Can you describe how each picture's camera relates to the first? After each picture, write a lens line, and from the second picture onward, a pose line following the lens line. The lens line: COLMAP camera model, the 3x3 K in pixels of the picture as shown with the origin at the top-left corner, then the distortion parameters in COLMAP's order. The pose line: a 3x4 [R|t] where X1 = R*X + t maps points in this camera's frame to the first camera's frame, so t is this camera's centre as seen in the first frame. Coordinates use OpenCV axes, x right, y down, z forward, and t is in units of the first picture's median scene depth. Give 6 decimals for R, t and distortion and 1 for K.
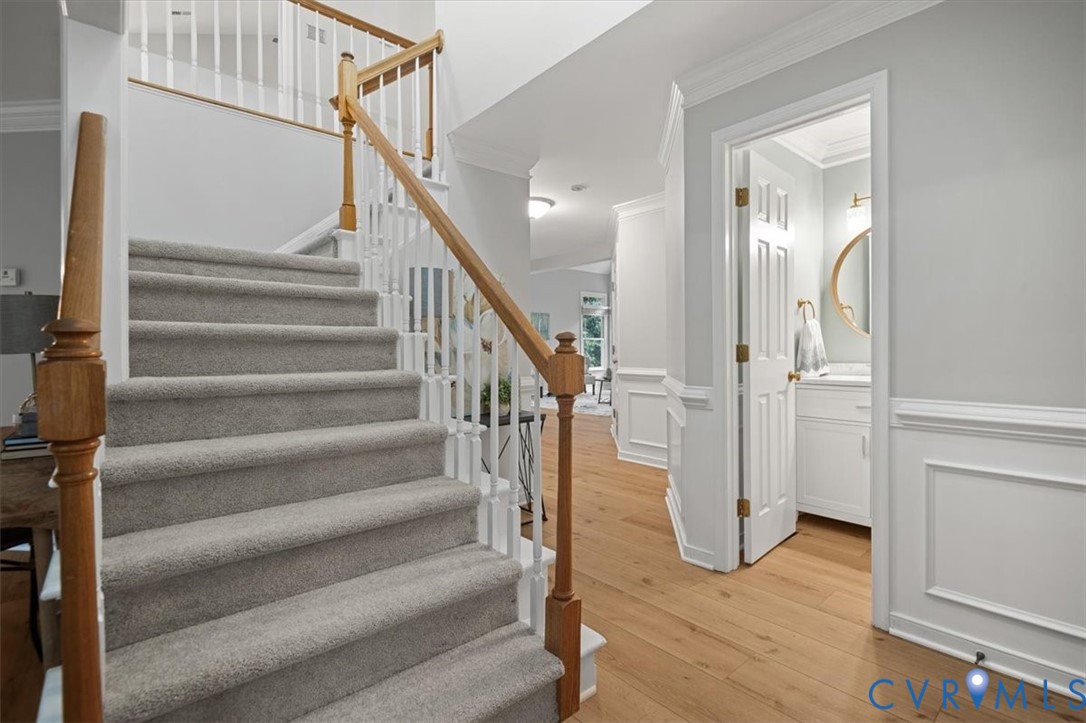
lens RADIAL K [[503.0, 0, 541.9], [0, 503.0, 350.3], [0, 0, 1]] dist [-0.003969, -0.000817]
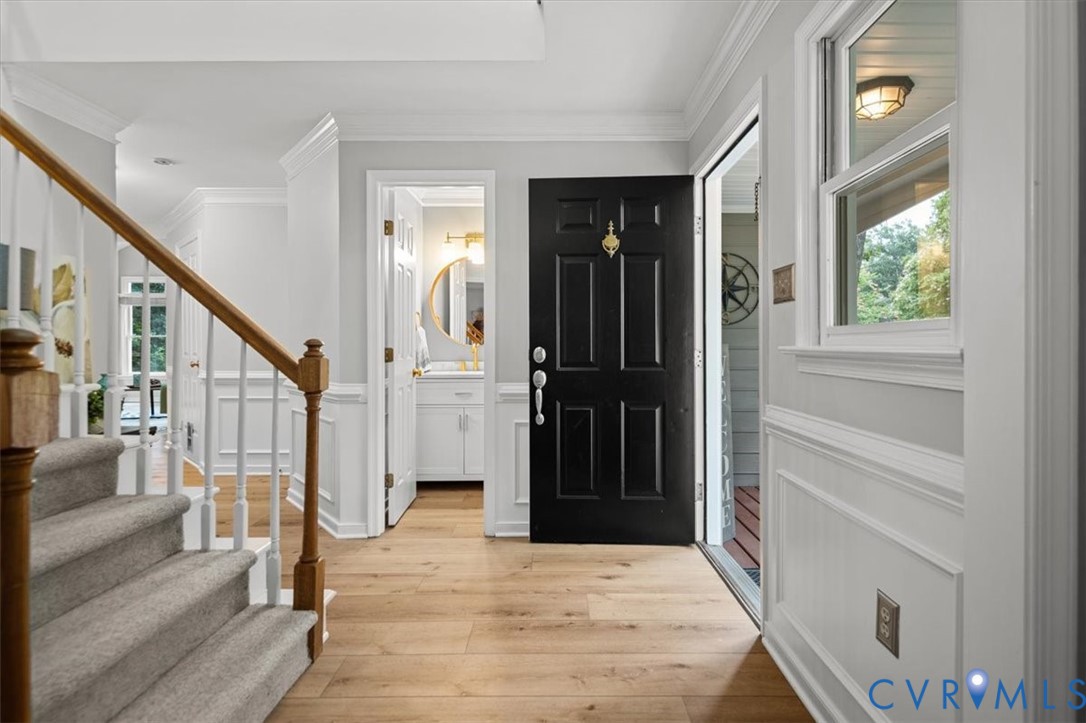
lens RADIAL K [[503.0, 0, 543.1], [0, 503.0, 353.7], [0, 0, 1]] dist [-0.003969, -0.000817]
pose [[0.685957, -0.005681, 0.727620, -0.332511], [0.000957, 0.999976, 0.006906, -0.007587], [-0.727641, -0.004041, 0.685946, -0.165618]]
